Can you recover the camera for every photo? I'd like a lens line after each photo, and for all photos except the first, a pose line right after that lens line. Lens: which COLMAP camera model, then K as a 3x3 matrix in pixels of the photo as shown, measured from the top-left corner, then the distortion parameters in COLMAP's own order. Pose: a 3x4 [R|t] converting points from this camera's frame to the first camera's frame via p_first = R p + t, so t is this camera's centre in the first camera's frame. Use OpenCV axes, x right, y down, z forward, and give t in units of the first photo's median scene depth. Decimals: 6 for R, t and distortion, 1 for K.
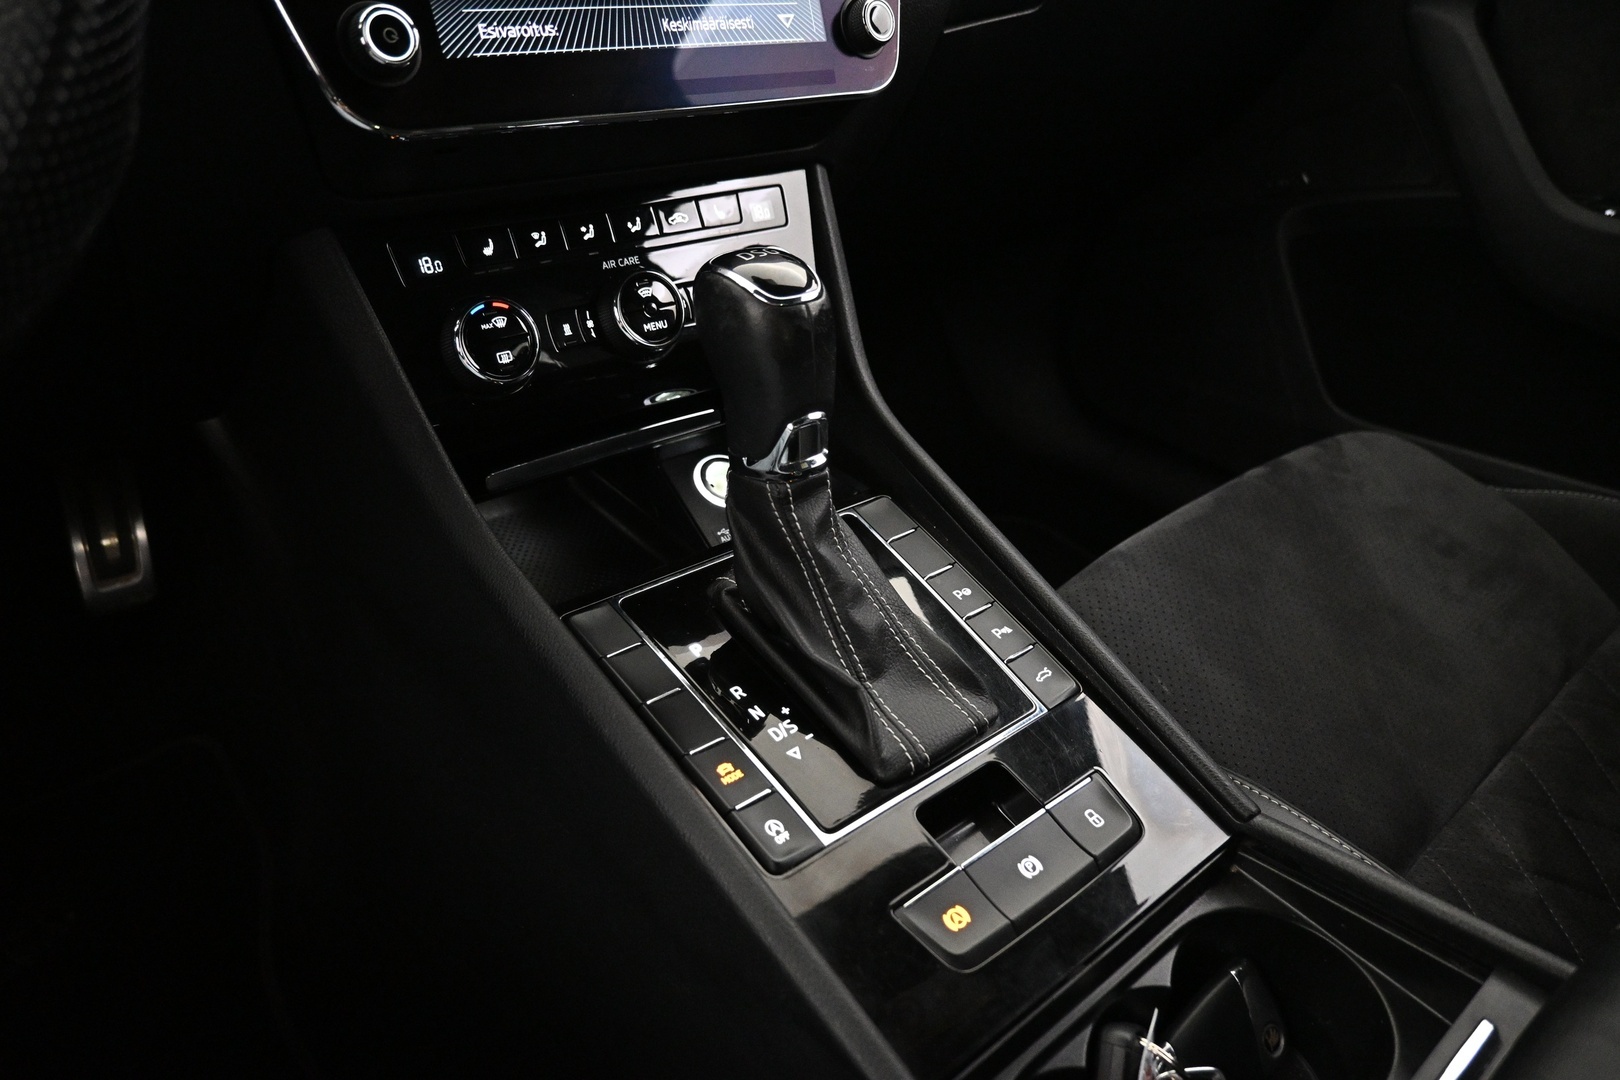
lens RADIAL K [[1102.0, 0, 810.0], [0, 1102.0, 540.0], [0, 0, 1]] dist [-0.010253, 0.001599]
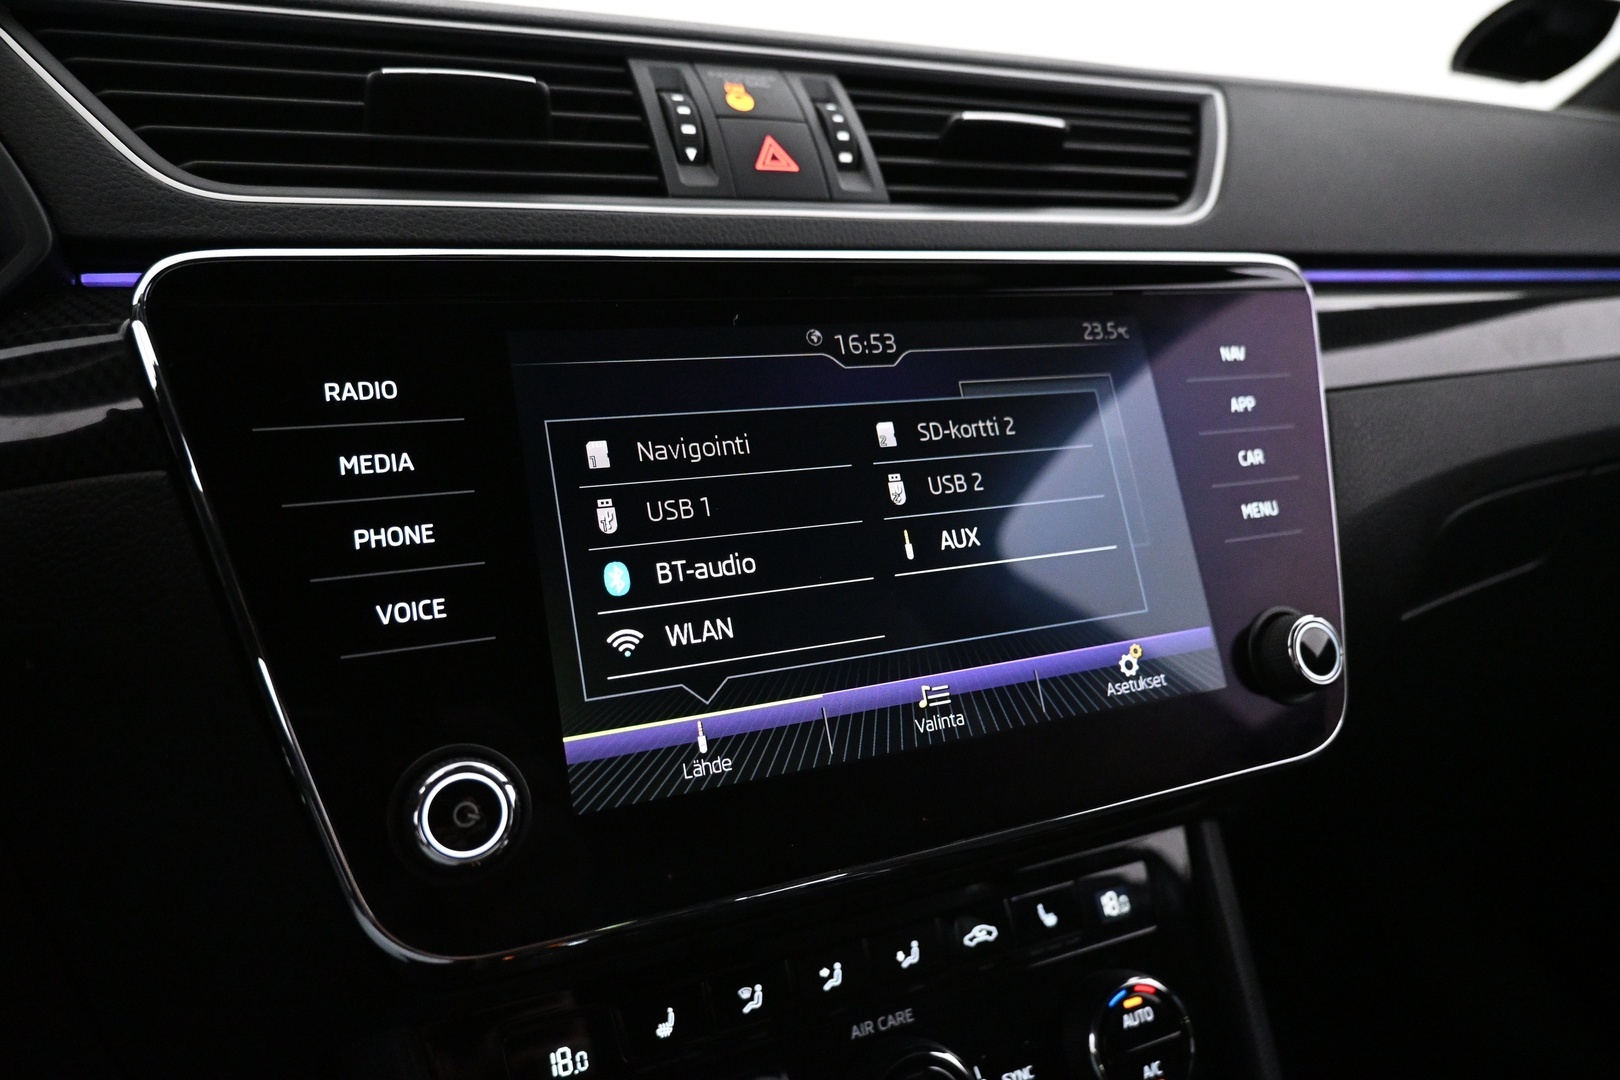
lens RADIAL K [[1102.0, 0, 810.0], [0, 1102.0, 540.0], [0, 0, 1]] dist [-0.010253, 0.001599]
pose [[0.956361, -0.019050, -0.291567, -0.029517], [-0.081385, 0.941015, -0.328432, -0.343482], [0.280625, 0.337828, 0.898399, 0.392809]]
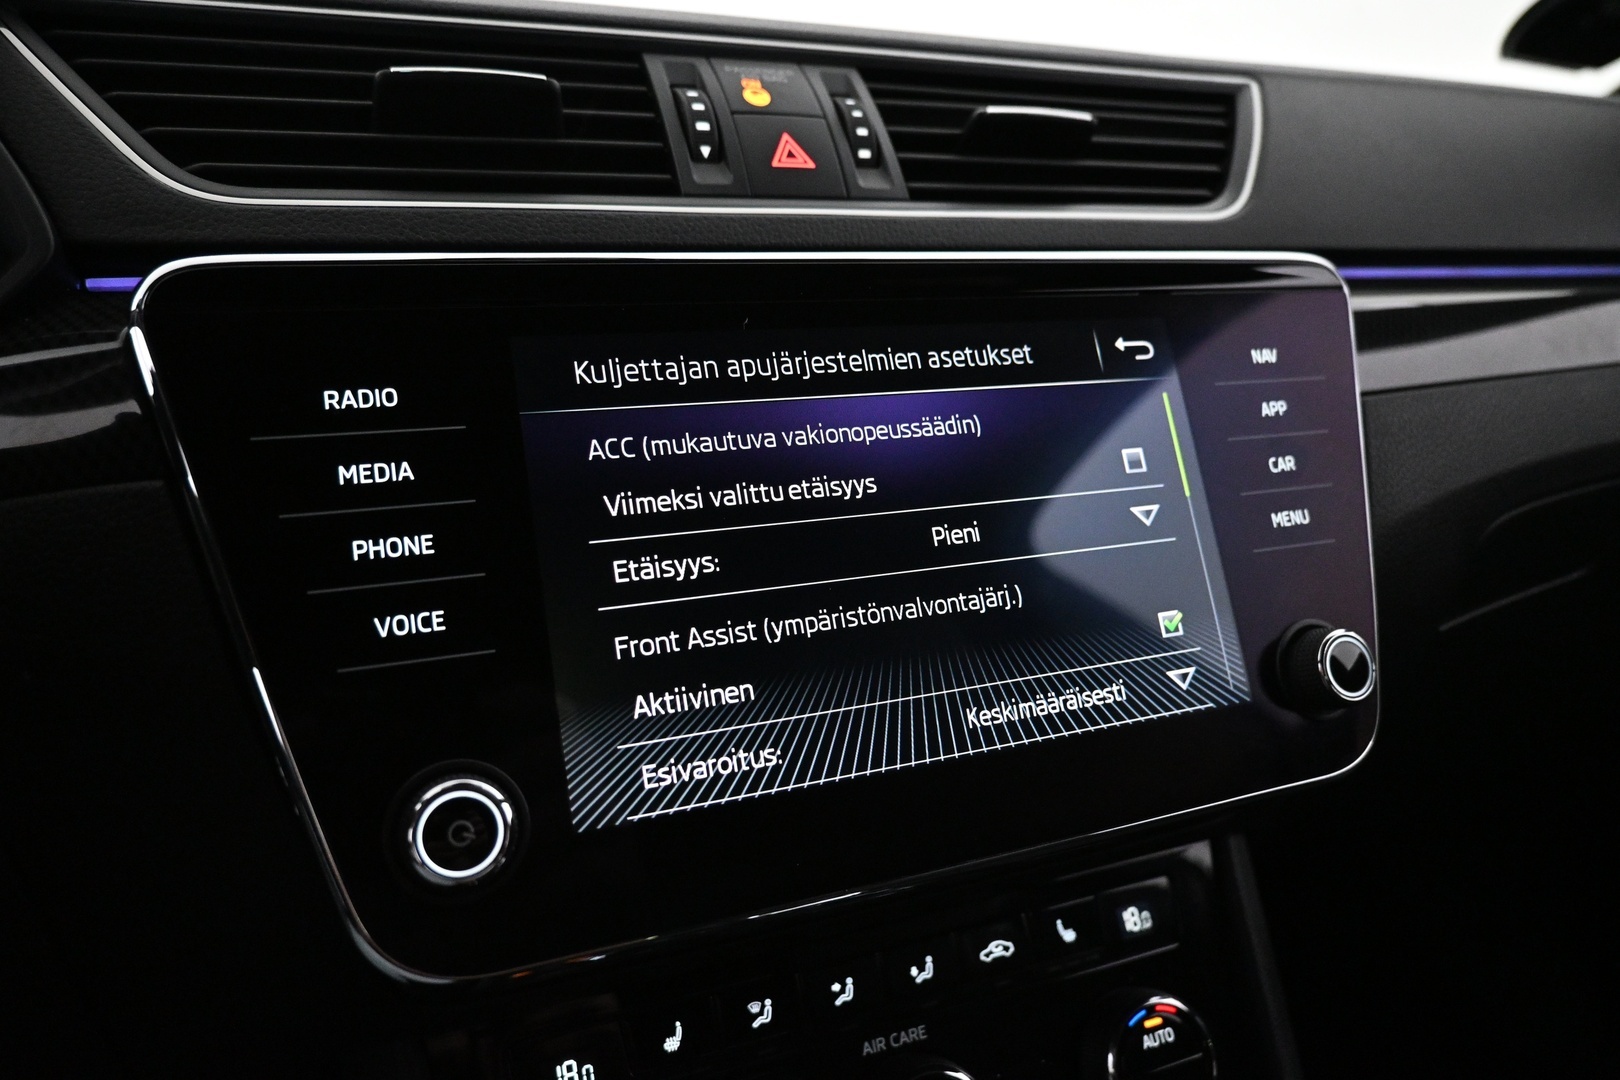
lens RADIAL K [[1102.0, 0, 810.0], [0, 1102.0, 540.0], [0, 0, 1]] dist [-0.010253, 0.001599]
pose [[0.946534, -0.009988, -0.322450, -0.020933], [-0.097590, 0.943825, -0.315705, -0.360401], [0.307490, 0.330293, 0.892388, 0.406345]]
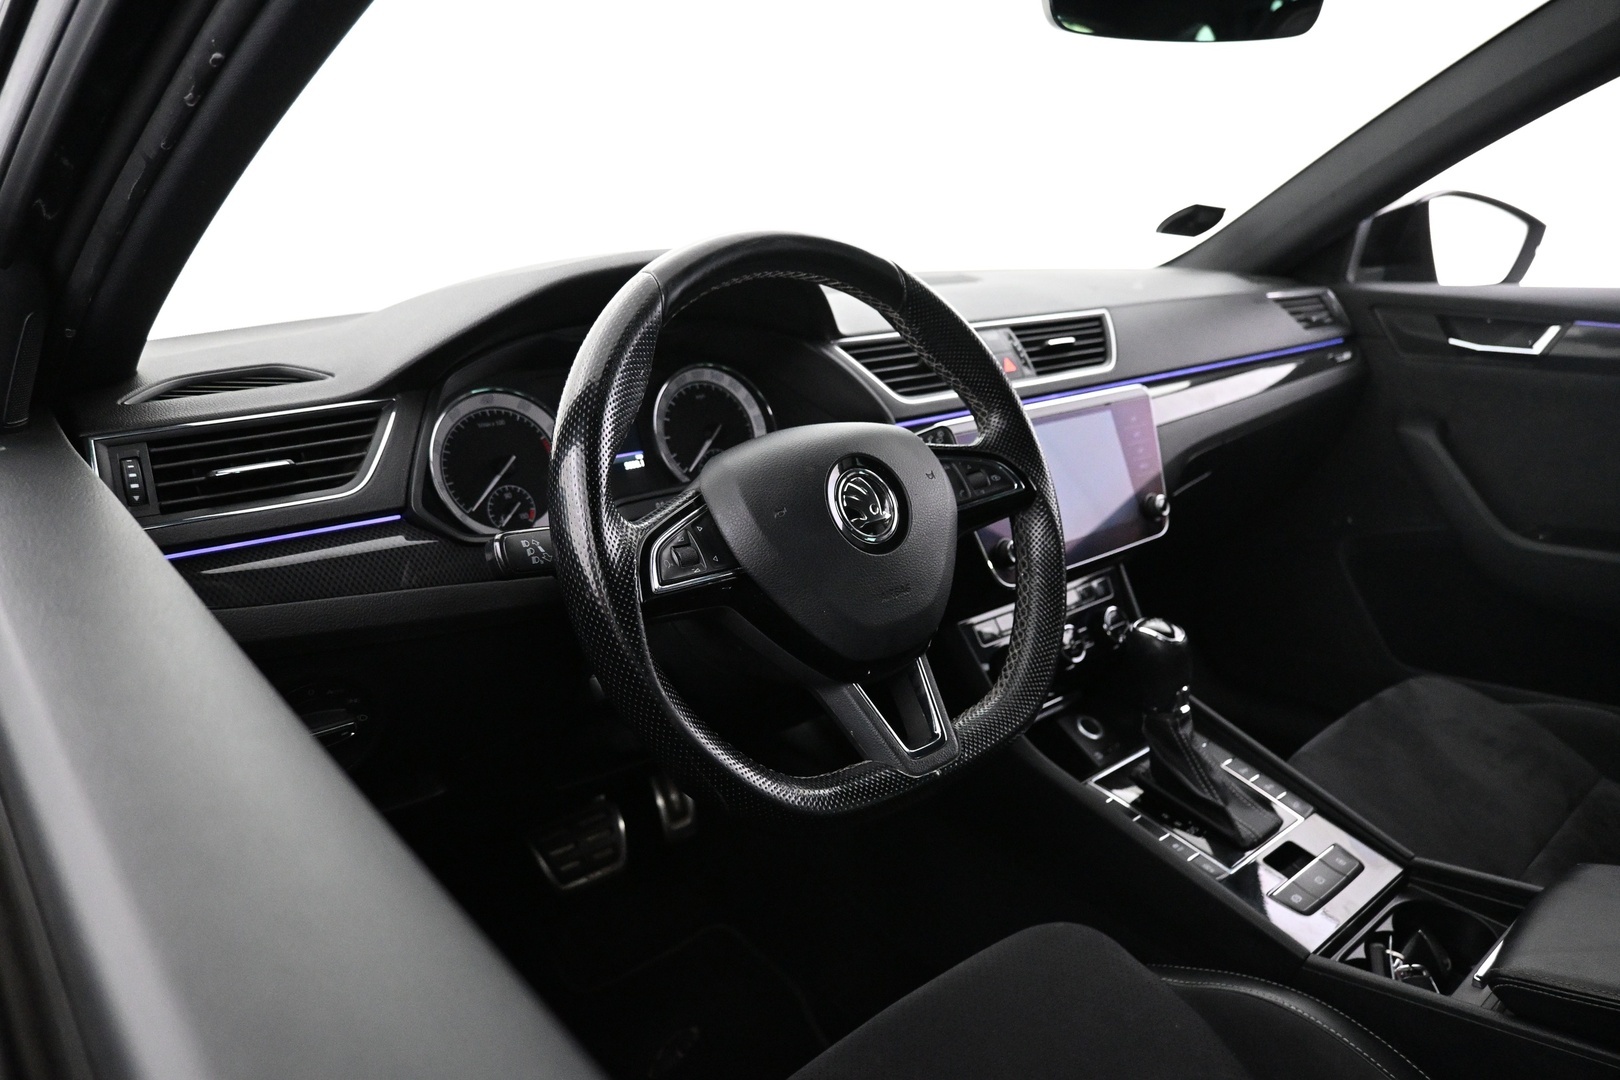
lens RADIAL K [[1102.0, 0, 810.0], [0, 1102.0, 540.0], [0, 0, 1]] dist [-0.010253, 0.001599]
pose [[0.997020, -0.074479, -0.020092, -0.668329], [0.066814, 0.963926, -0.257648, 0.122737], [0.038556, 0.255538, 0.966030, -1.250411]]
